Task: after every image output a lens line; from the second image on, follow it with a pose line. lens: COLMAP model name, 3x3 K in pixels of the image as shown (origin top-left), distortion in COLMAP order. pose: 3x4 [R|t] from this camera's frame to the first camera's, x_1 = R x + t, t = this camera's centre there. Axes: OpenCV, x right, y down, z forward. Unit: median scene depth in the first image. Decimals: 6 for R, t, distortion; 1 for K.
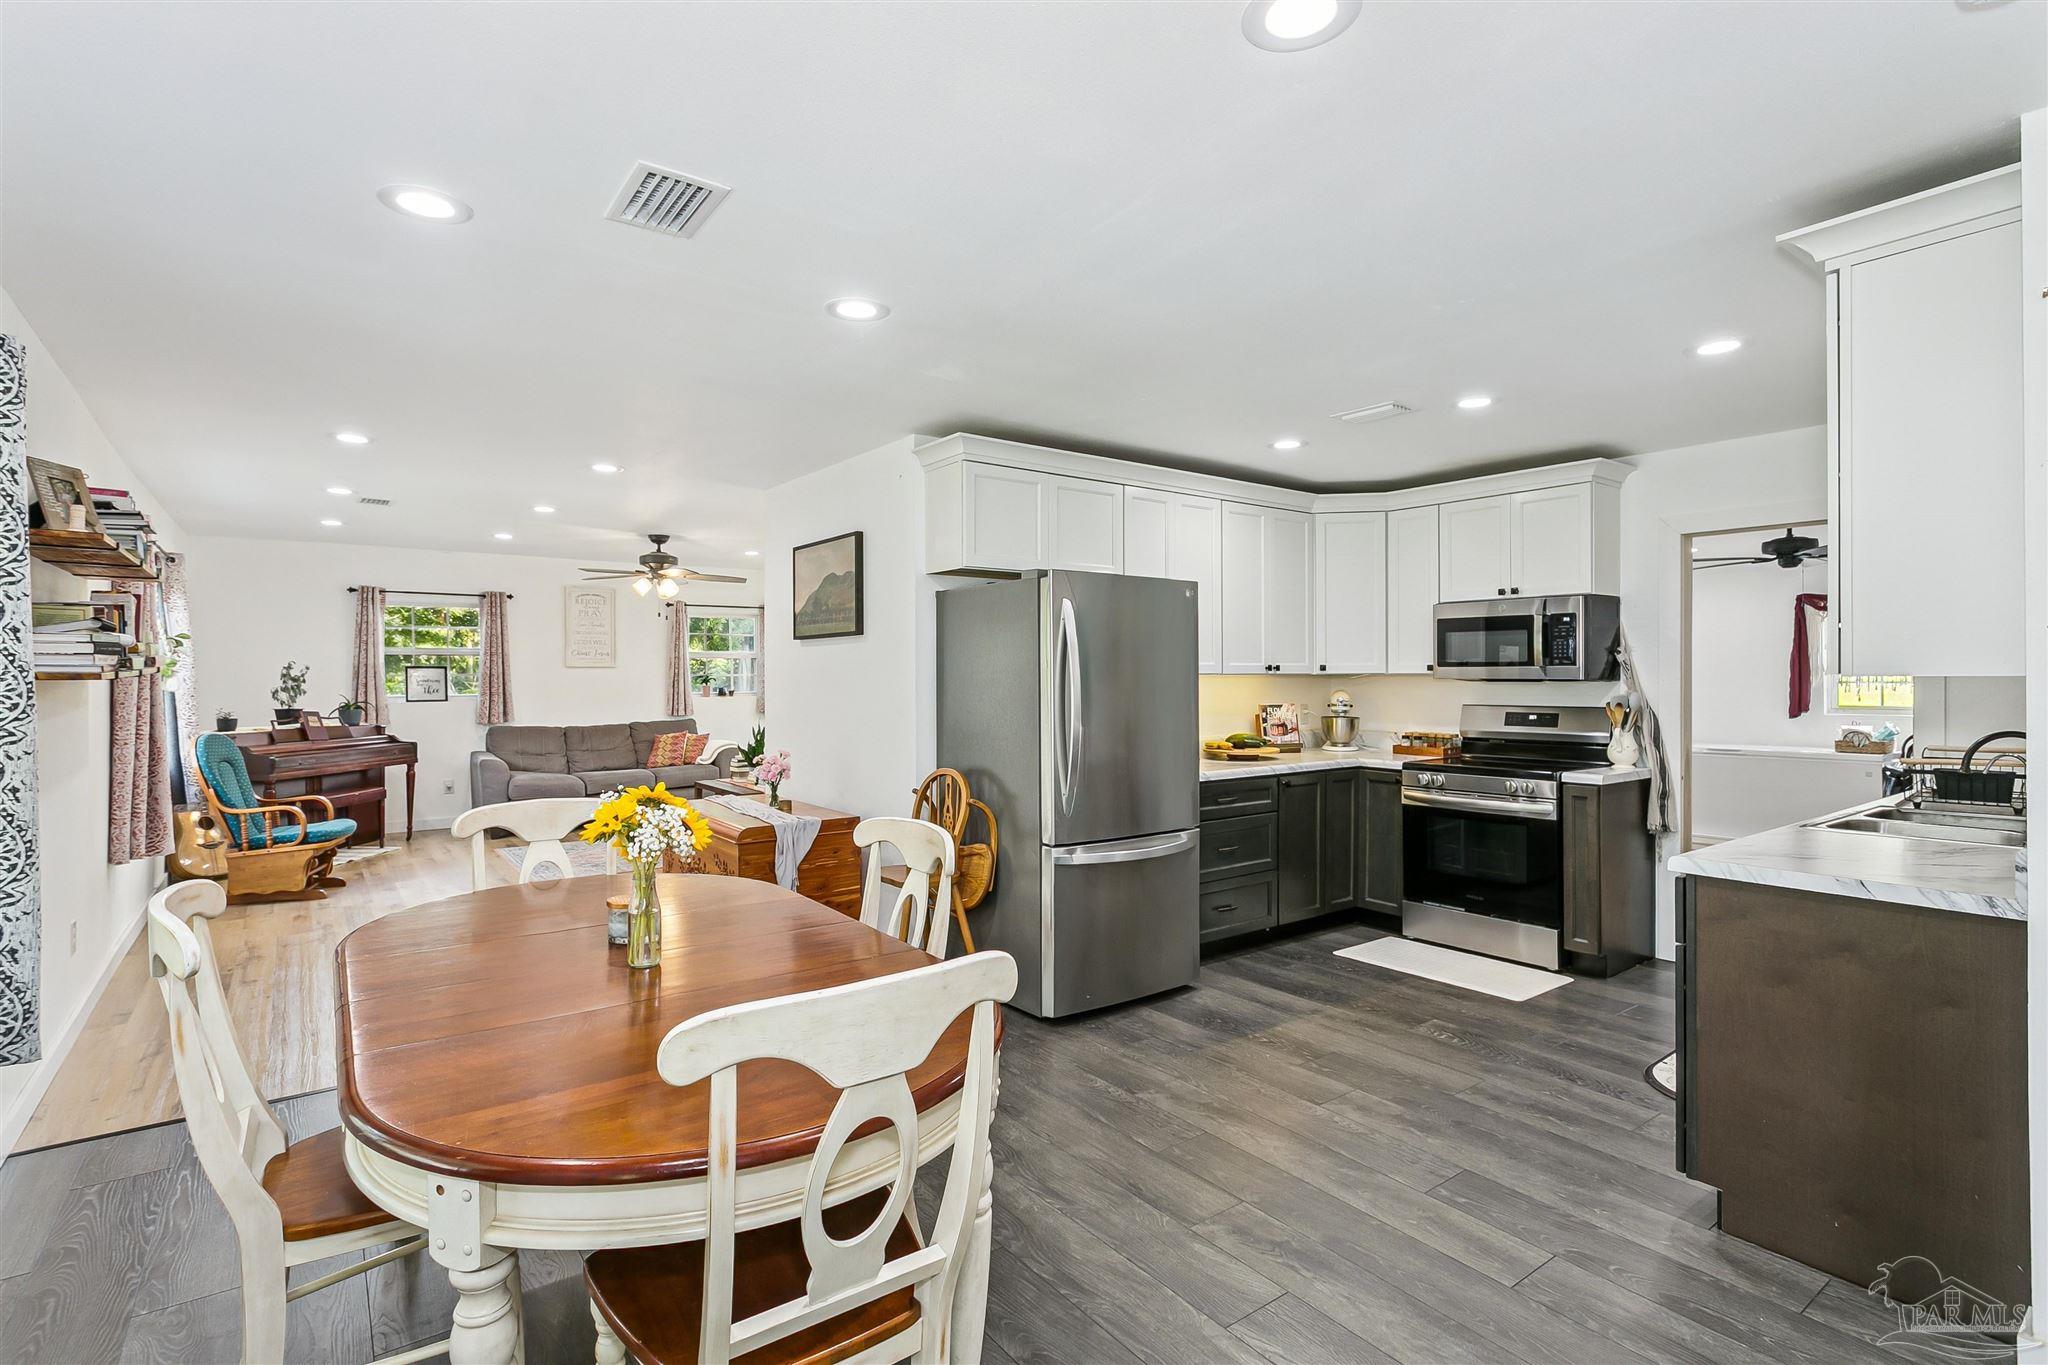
lens RADIAL K [[973.2, 0, 1009.3], [0, 973.2, 674.6], [0, 0, 1]] dist [0.006122, 0.001002]
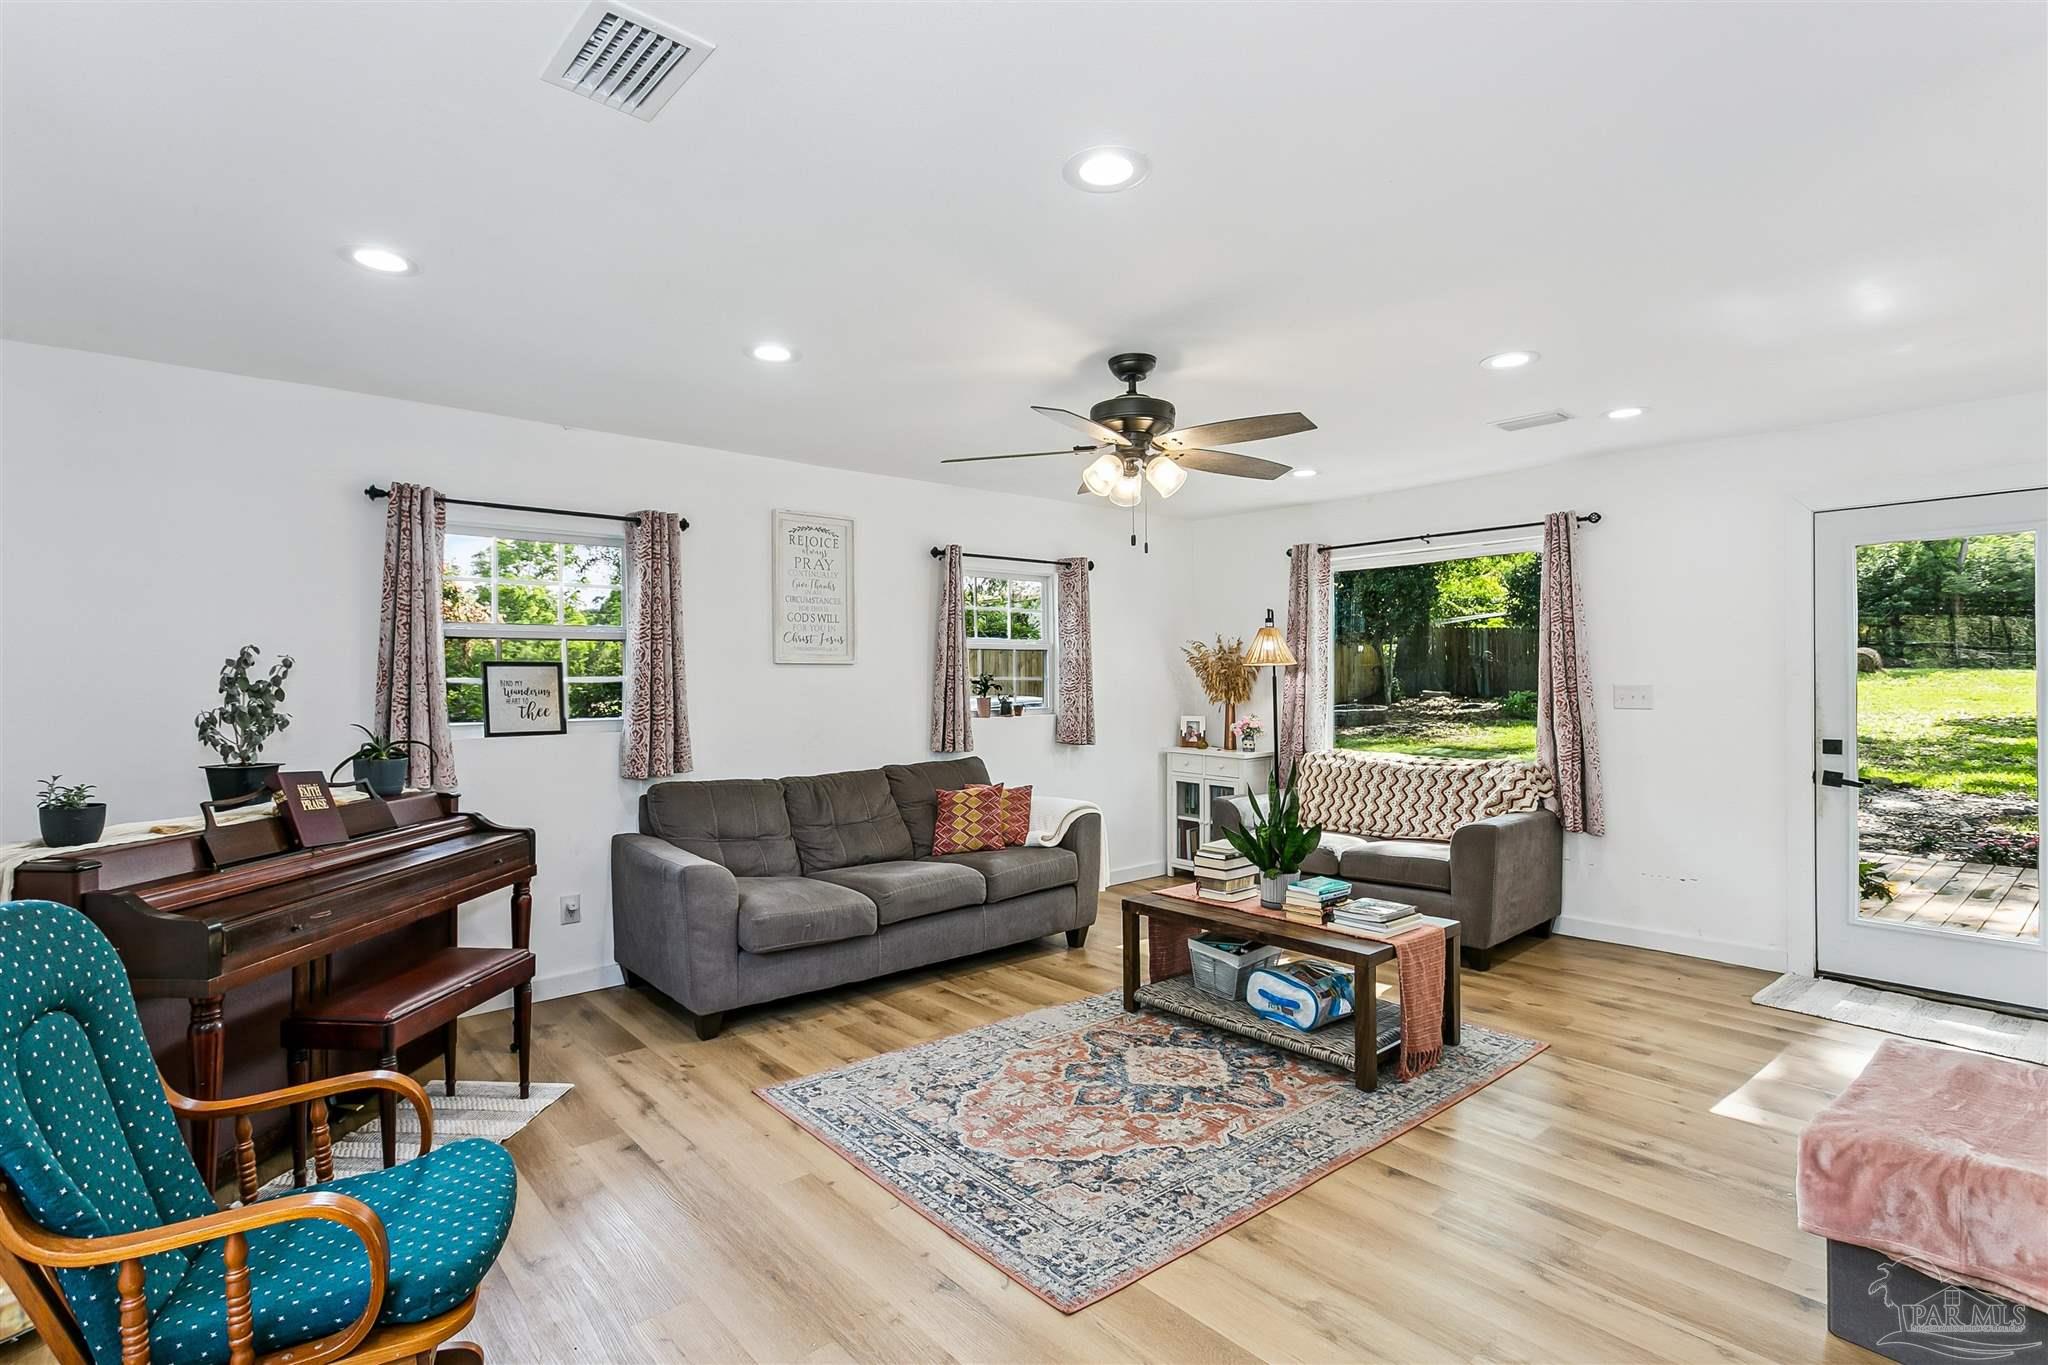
lens RADIAL K [[973.2, 0, 1020.2], [0, 973.2, 685.1], [0, 0, 1]] dist [0.006122, 0.001002]
pose [[0.996502, -0.004230, 0.083463, -0.413111], [0.003734, 0.999974, 0.006109, 0.000807], [-0.083486, -0.005776, 0.996492, 0.523549]]
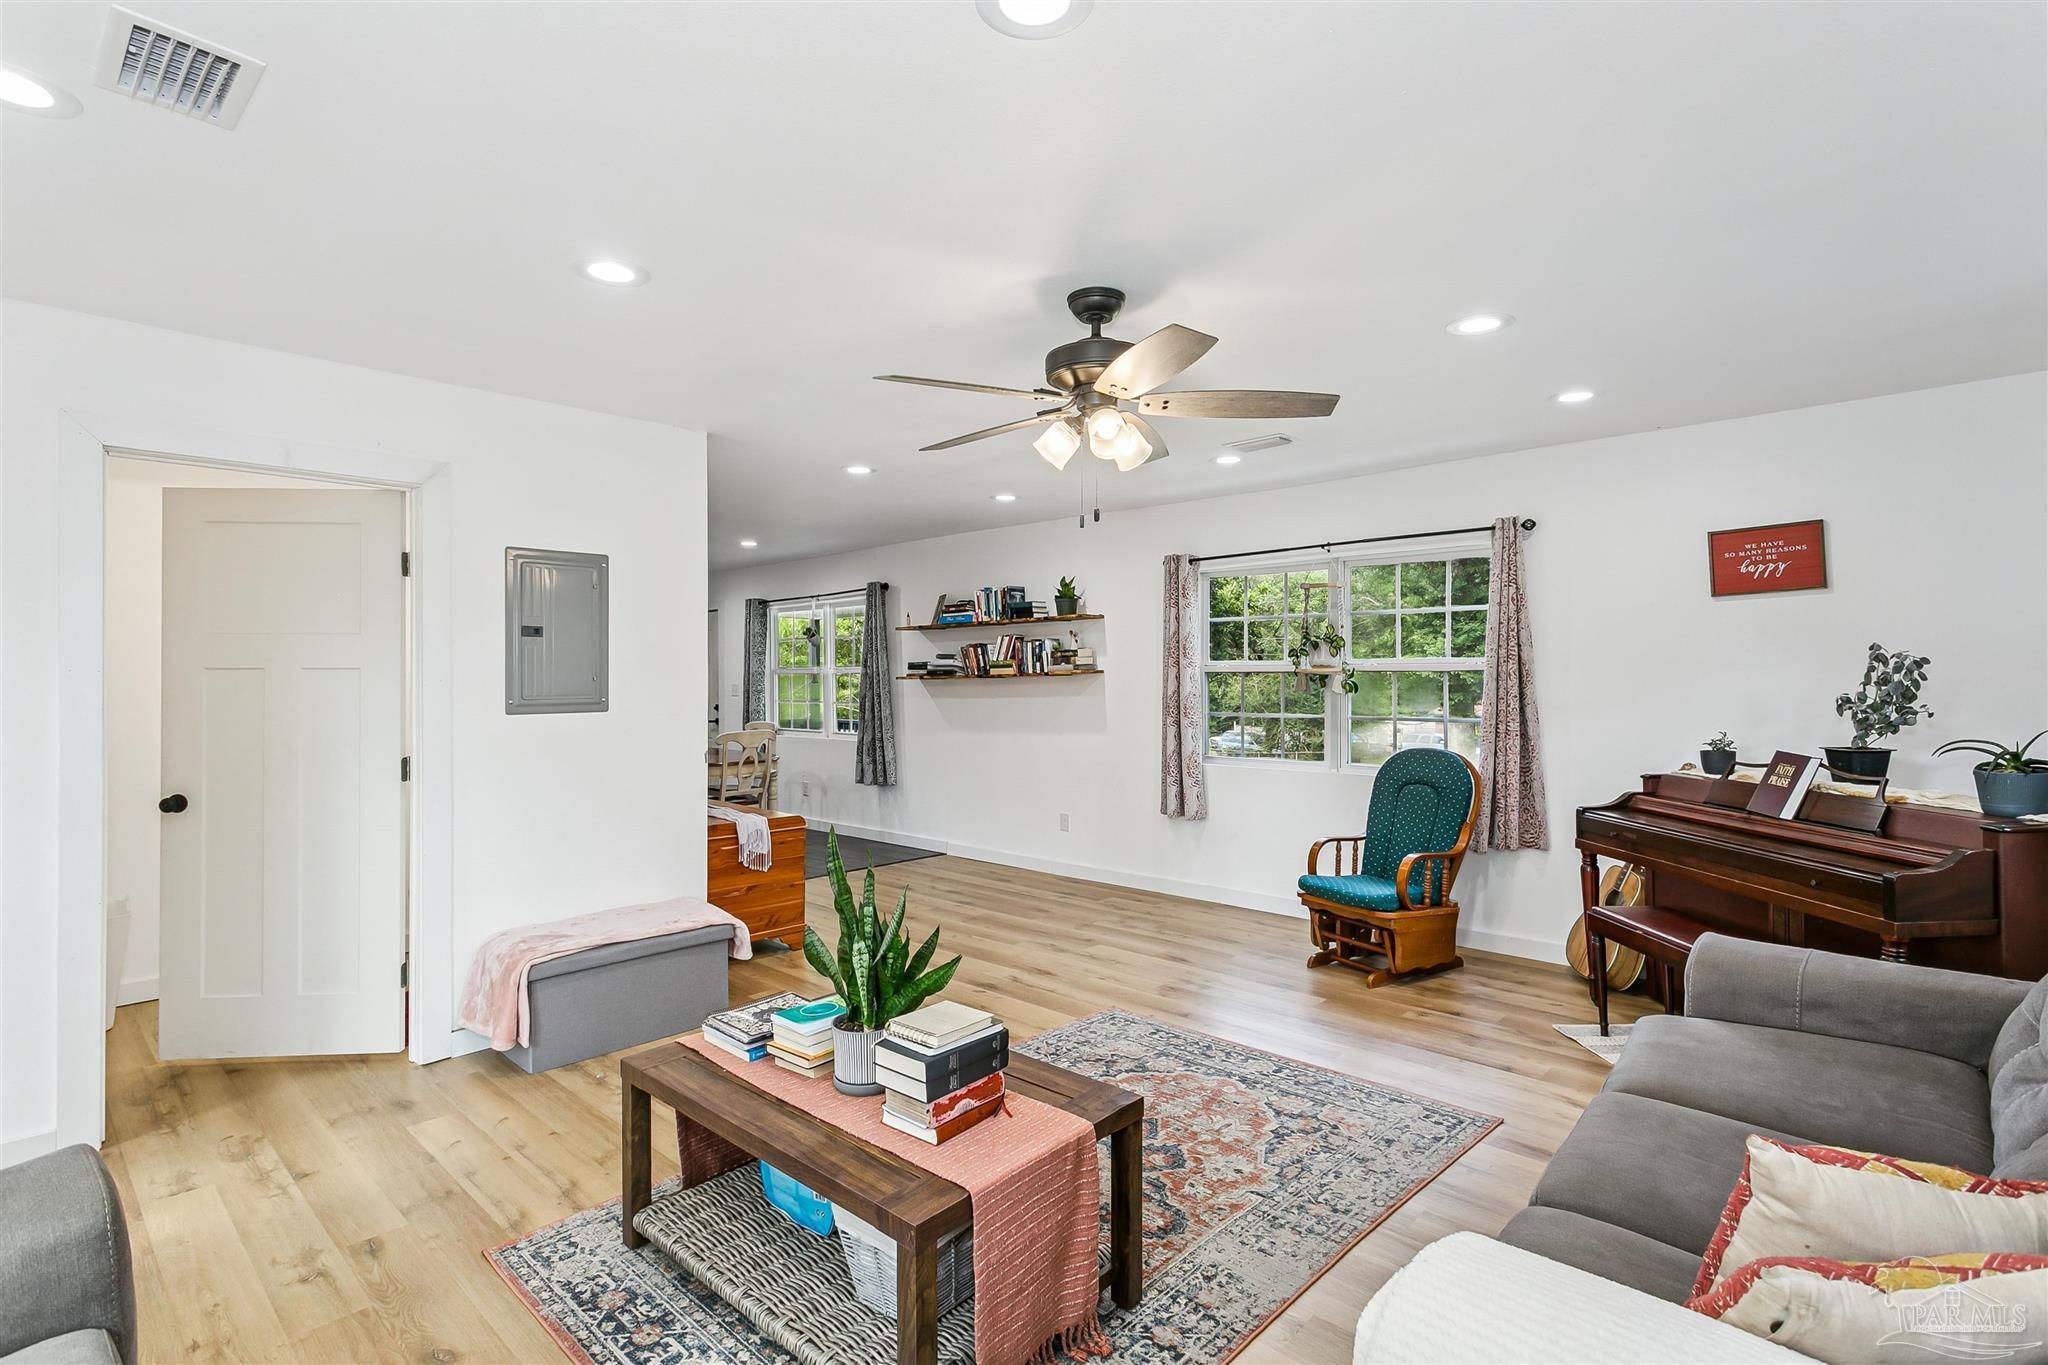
lens RADIAL K [[973.2, 0, 1023.9], [0, 973.2, 668.4], [0, 0, 1]] dist [0.006122, 0.001002]
pose [[-0.981442, 0.005539, -0.191677, -0.243226], [0.006967, 0.999953, -0.006777, -0.002008], [0.191631, -0.007987, -0.981435, 1.247060]]
